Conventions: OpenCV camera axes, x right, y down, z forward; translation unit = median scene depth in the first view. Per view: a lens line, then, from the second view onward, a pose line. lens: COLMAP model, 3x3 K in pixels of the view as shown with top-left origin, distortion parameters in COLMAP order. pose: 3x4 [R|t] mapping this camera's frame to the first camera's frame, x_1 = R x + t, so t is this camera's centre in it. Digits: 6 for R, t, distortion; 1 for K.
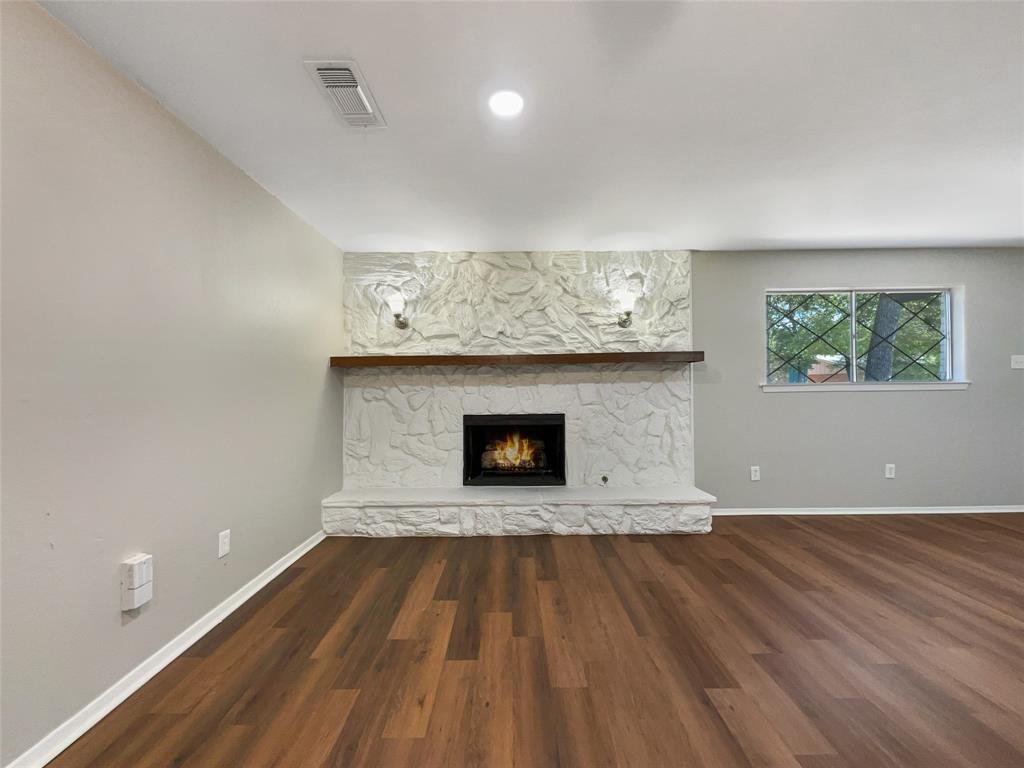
lens RADIAL K [[421.9, 0, 507.2], [0, 421.9, 384.3], [0, 0, 1]] dist [-0.002565, -0.000941]
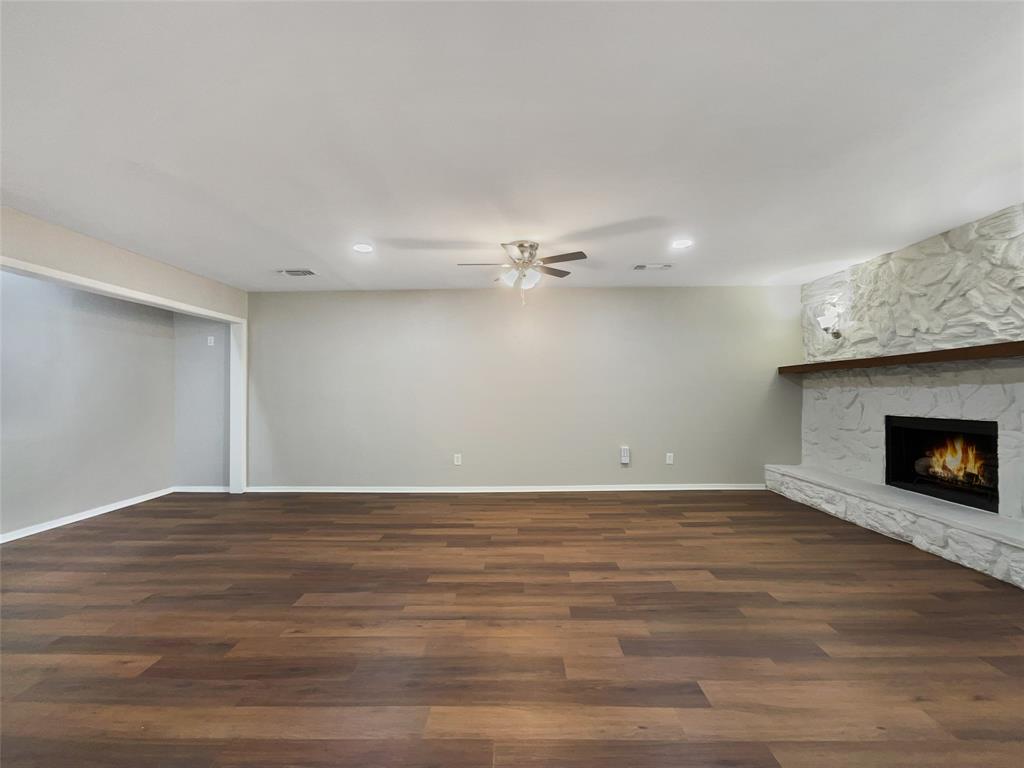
lens RADIAL K [[421.9, 0, 504.0], [0, 421.9, 386.1], [0, 0, 1]] dist [-0.002565, -0.000941]
pose [[-0.032903, -0.007575, -0.999430, 0.947204], [0.017668, 0.999811, -0.008159, -0.005598], [0.999302, -0.017926, -0.032763, 0.112842]]
